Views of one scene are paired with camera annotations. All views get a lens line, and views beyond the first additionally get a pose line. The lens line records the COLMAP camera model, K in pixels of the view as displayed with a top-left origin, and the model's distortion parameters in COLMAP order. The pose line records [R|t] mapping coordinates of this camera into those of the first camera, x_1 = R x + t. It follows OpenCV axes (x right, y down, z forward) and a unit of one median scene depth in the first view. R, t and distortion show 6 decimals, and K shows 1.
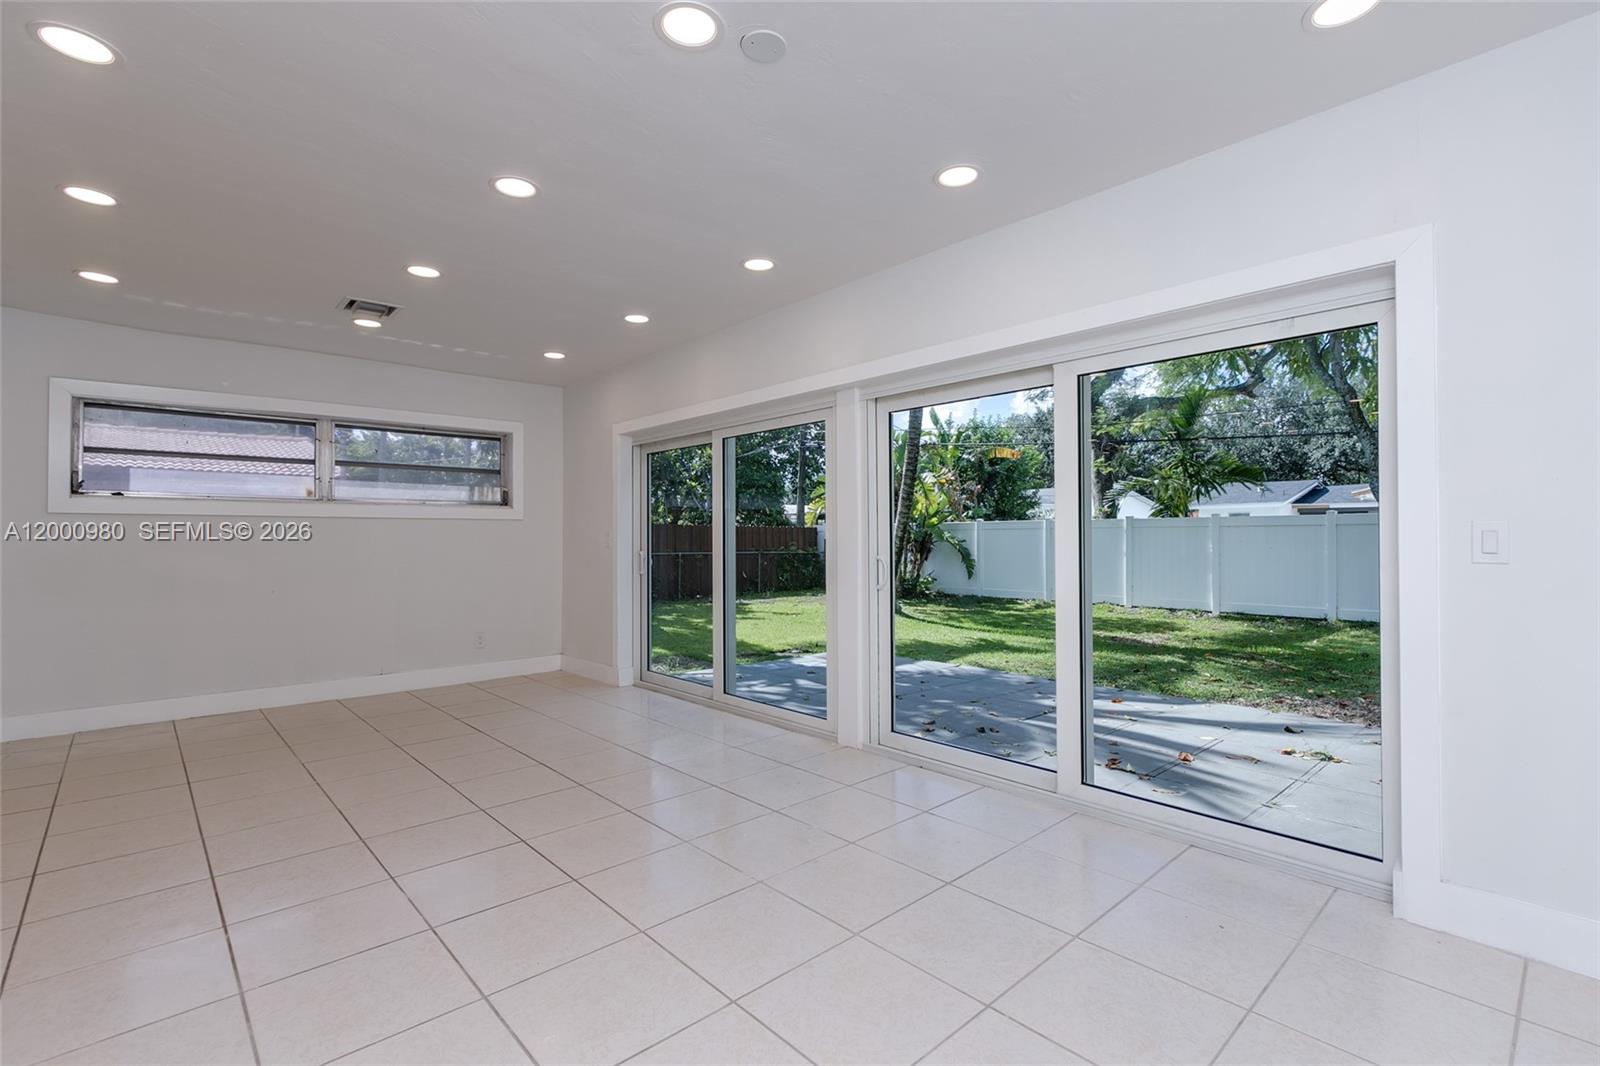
lens RADIAL K [[712.8, 0, 799.5], [0, 712.8, 538.0], [0, 0, 1]] dist [0.002183, 0.000638]
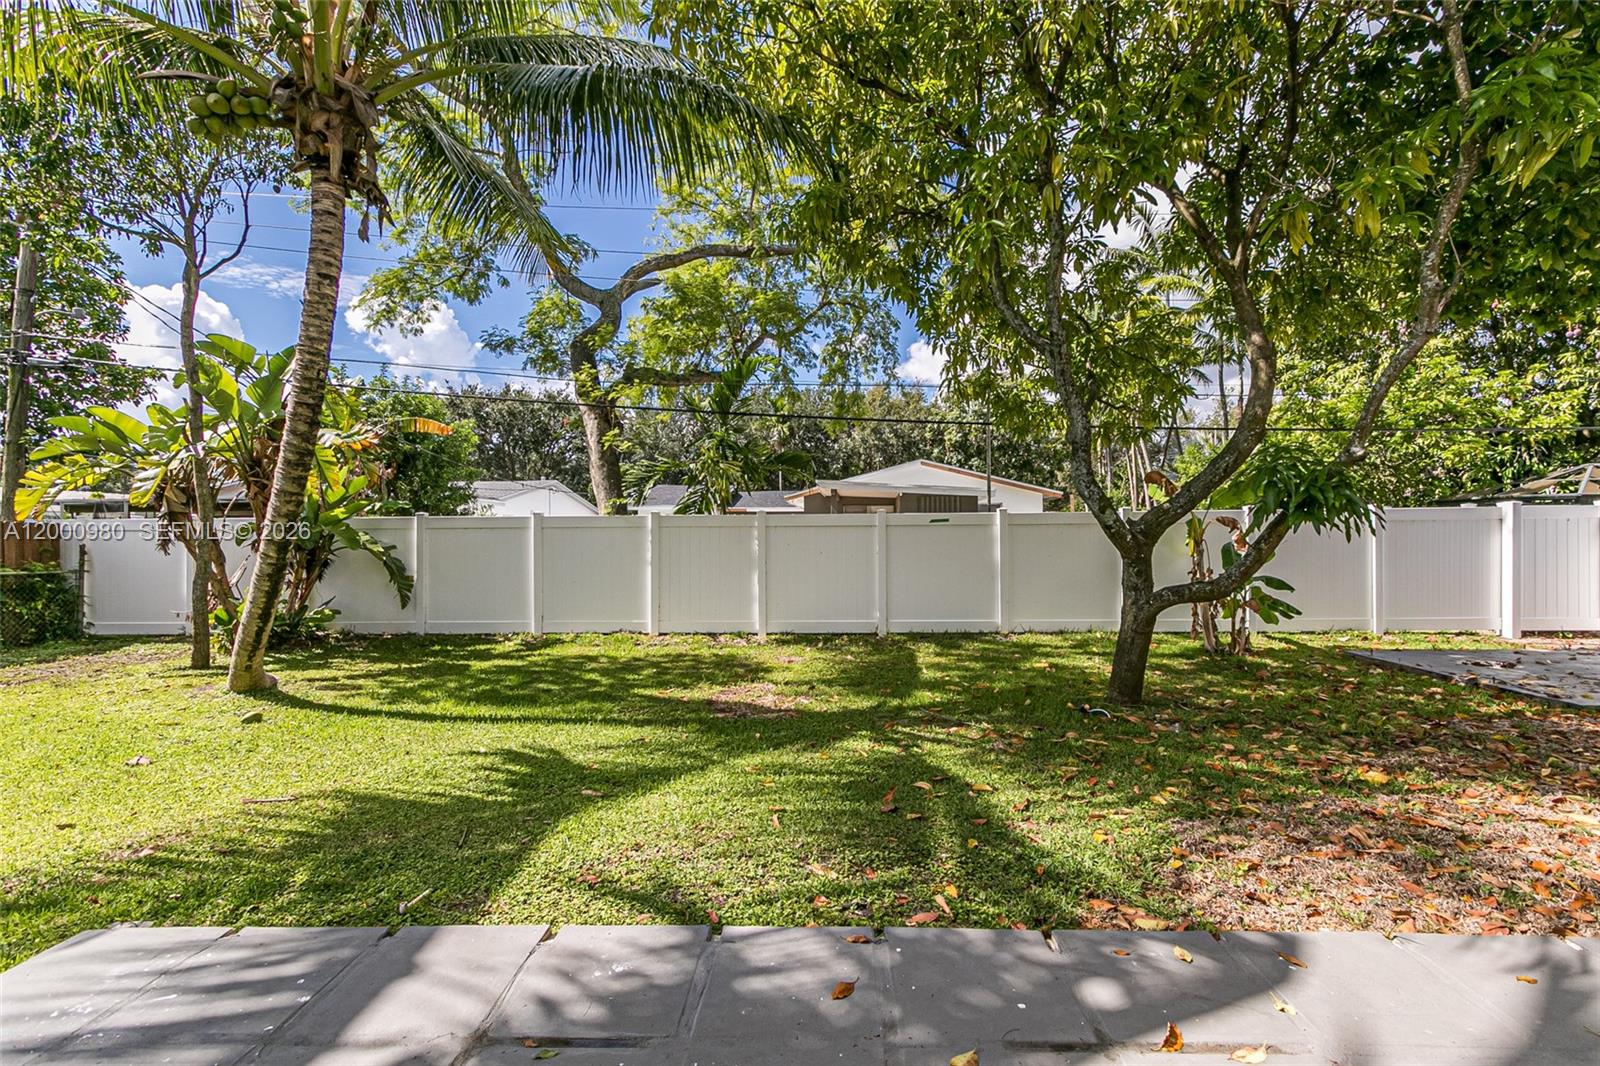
lens RADIAL K [[712.8, 0, 799.5], [0, 712.8, 538.0], [0, 0, 1]] dist [0.002183, 0.000638]
pose [[0.692495, -0.002312, 0.721419, 0.027262], [0.005049, 0.999986, -0.001642, -0.001021], [-0.721405, 0.004779, 0.692497, 0.310525]]
